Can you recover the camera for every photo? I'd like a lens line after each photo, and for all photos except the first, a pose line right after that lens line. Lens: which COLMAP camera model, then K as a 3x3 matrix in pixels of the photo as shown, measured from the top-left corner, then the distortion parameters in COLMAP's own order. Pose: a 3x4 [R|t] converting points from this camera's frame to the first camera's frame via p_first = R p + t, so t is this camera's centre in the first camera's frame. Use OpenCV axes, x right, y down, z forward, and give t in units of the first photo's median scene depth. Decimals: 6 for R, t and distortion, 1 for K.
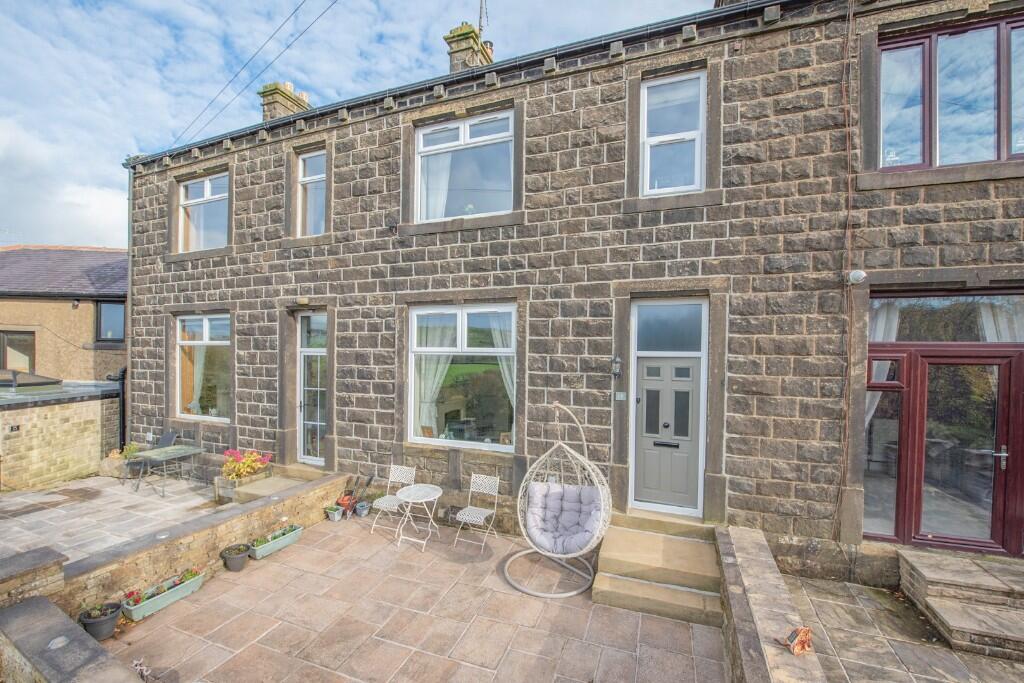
lens RADIAL K [[416.6, 0, 514.3], [0, 416.6, 346.7], [0, 0, 1]] dist [-0.019950, -0.000698]
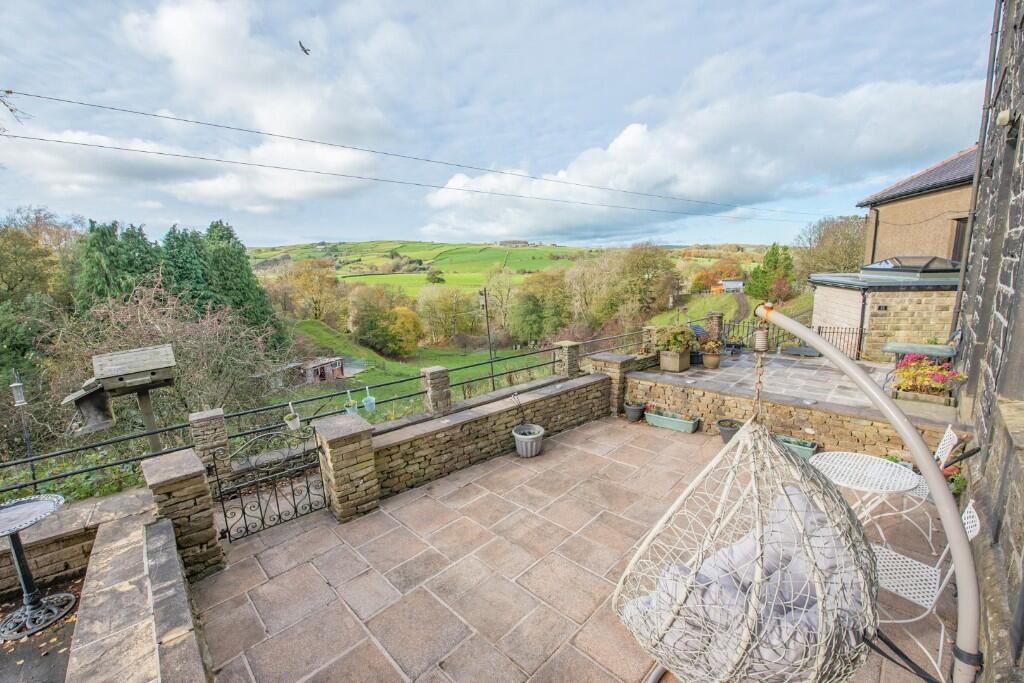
lens RADIAL K [[434.2, 0, 514.2], [0, 434.2, 339.3], [0, 0, 1]] dist [-0.015804, 0.000144]
pose [[-0.419330, 0.157012, -0.894153, 0.275535], [0.050032, 0.987430, 0.149928, 0.054263], [0.906454, 0.018133, -0.421915, 0.544437]]
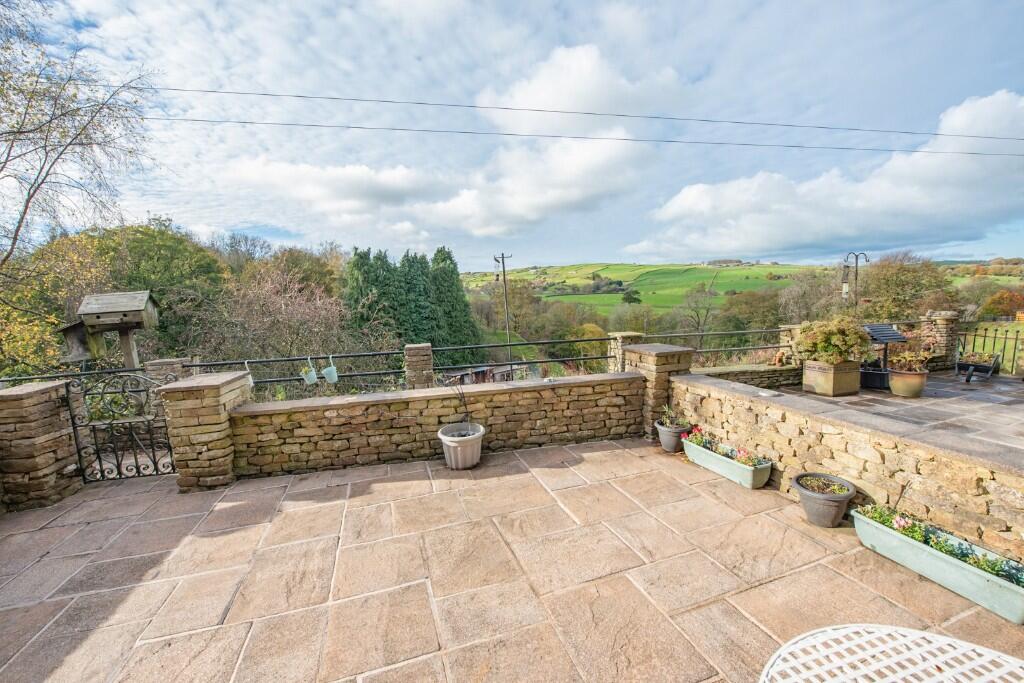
lens RADIAL K [[416.6, 0, 508.2], [0, 416.6, 342.4], [0, 0, 1]] dist [-0.019950, -0.000698]
pose [[-0.796950, 0.083086, -0.598304, -0.054517], [0.038447, 0.995464, 0.087027, 0.153042], [0.602821, 0.046353, -0.796529, 0.650823]]
